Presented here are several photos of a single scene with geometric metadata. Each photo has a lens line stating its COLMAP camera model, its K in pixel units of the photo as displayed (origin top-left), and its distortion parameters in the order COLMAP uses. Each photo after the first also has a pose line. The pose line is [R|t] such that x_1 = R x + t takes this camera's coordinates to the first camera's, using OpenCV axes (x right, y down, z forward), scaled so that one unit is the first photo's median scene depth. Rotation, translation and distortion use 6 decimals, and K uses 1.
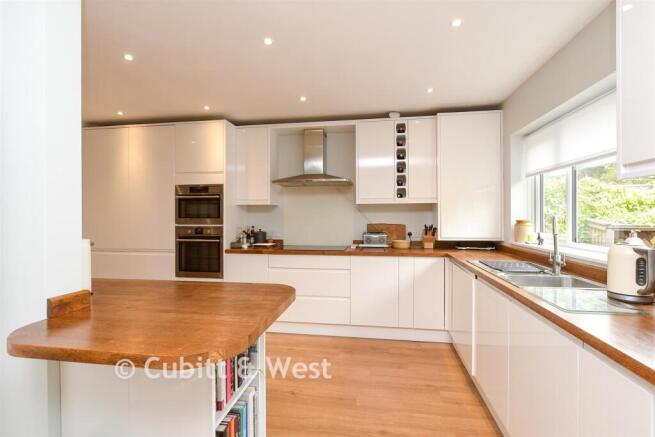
lens RADIAL K [[318.6, 0, 326.5], [0, 318.6, 217.1], [0, 0, 1]] dist [-0.013698, 0.001058]
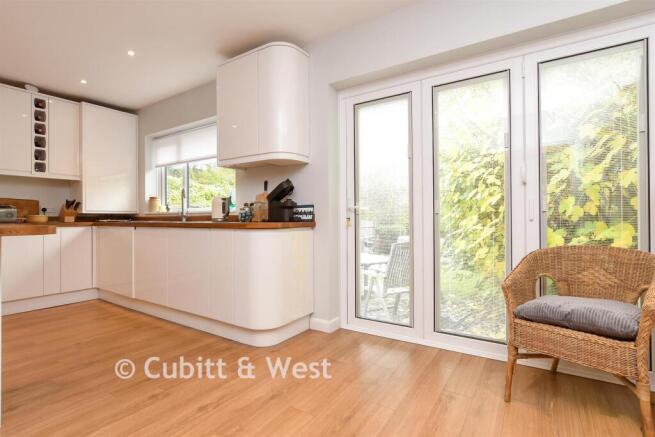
lens RADIAL K [[318.6, 0, 326.7], [0, 318.6, 217.9], [0, 0, 1]] dist [-0.013698, 0.001058]
pose [[0.401997, 0.001333, 0.915640, -0.324919], [0.007438, 0.999961, -0.004721, 0.099821], [-0.915611, 0.008708, 0.401972, -0.246893]]
